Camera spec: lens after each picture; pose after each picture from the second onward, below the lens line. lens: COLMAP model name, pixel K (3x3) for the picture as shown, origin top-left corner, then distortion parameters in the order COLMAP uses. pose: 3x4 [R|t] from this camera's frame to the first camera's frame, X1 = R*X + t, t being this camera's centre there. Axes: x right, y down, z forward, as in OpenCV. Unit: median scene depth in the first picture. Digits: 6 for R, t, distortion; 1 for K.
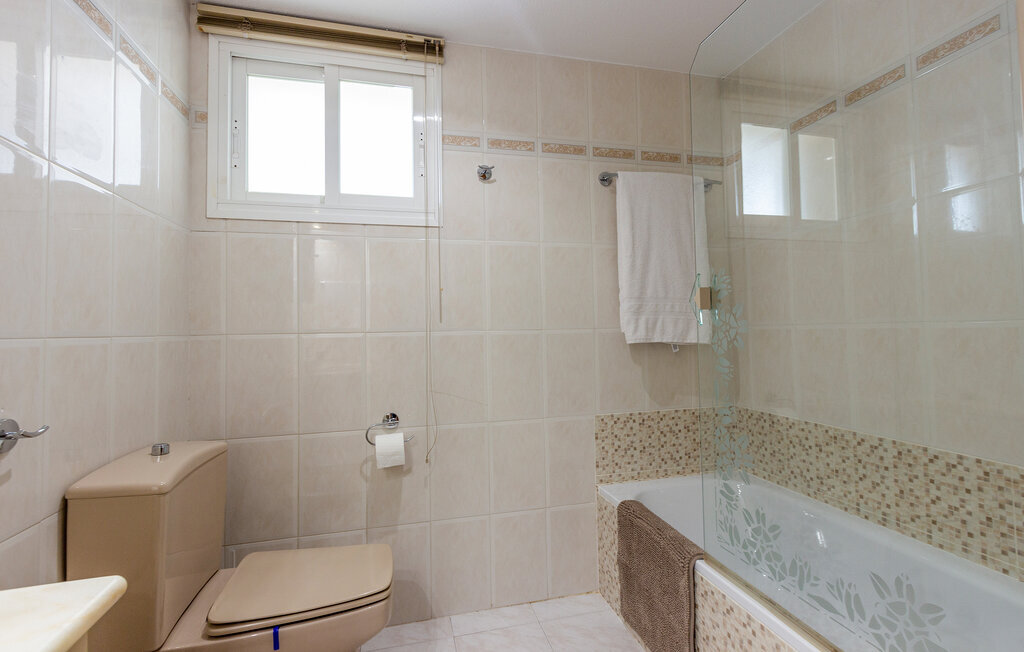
lens RADIAL K [[479.0, 0, 529.9], [0, 479.0, 313.3], [0, 0, 1]] dist [0.009419, -0.000273]
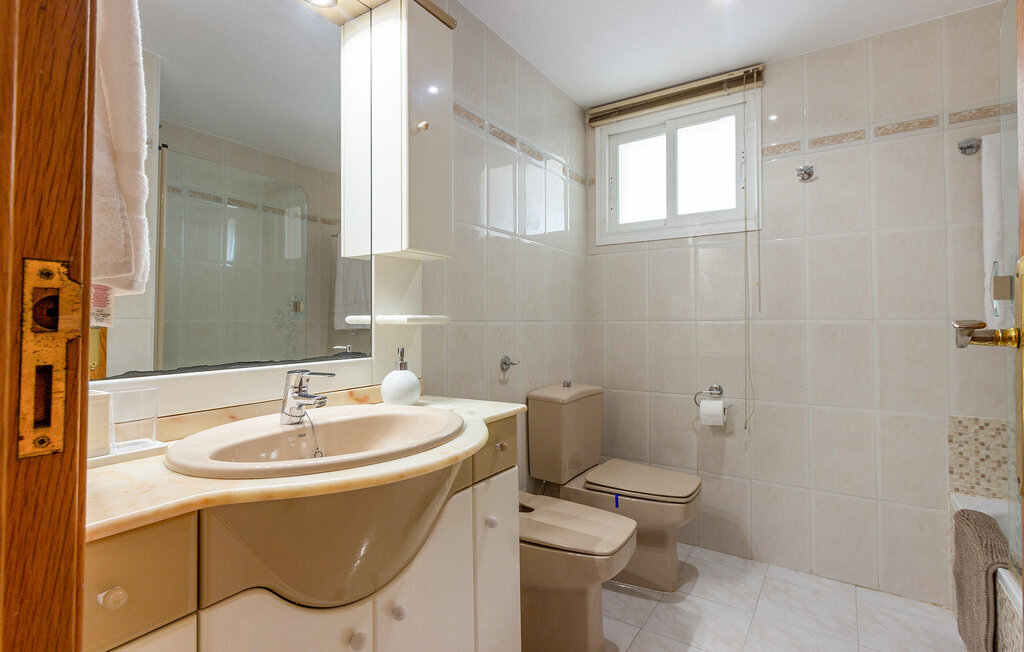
lens RADIAL K [[479.0, 0, 529.9], [0, 479.0, 313.3], [0, 0, 1]] dist [0.009419, -0.000273]
pose [[0.688083, 0.001267, -0.725631, 0.278800], [0.017668, 0.999673, 0.018500, -0.010517], [0.725417, -0.025550, 0.687835, -0.206922]]
